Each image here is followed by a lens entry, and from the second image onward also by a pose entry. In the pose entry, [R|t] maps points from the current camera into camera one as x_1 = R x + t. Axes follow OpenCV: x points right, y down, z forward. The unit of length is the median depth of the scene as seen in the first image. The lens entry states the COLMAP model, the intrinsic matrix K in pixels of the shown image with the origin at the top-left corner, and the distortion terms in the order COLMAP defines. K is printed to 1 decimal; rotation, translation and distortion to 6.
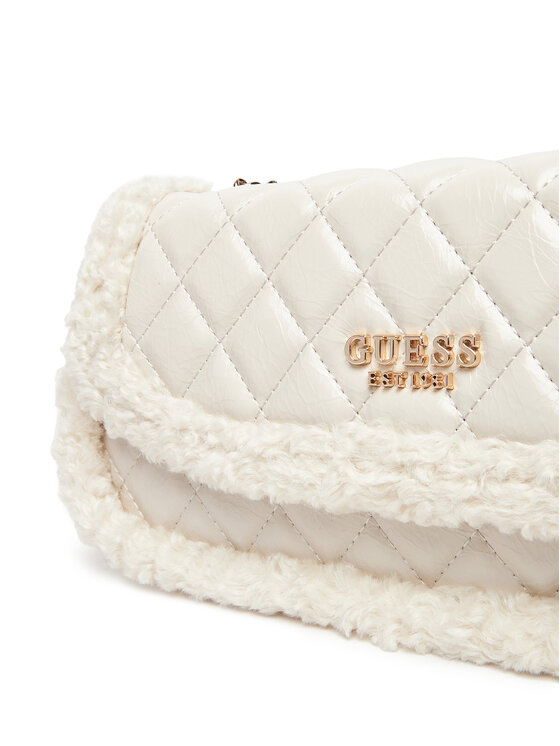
lens RADIAL K [[1103.6, 0, 280.0], [0, 1103.6, 373.0], [0, 0, 1]] dist [0.024669, 0.065367]
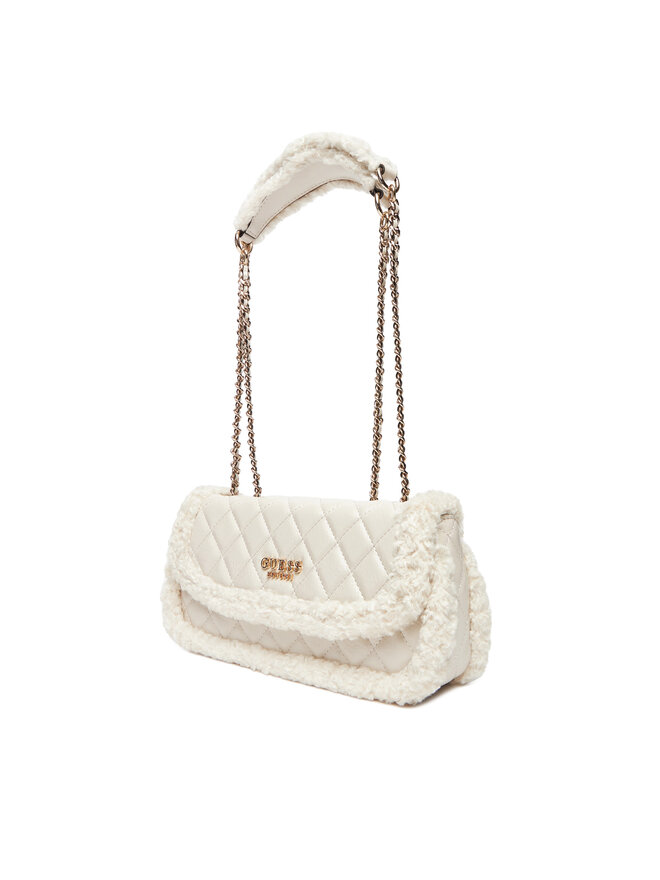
lens RADIAL K [[1301.8, 0, 330.0], [0, 1301.8, 440.0], [0, 0, 1]] dist [0.024669, 0.065367]
pose [[0.983047, 0.071353, -0.168900, 0.698490], [-0.089509, 0.990704, -0.102438, -0.007184], [0.160020, 0.115819, 0.980296, -2.012531]]
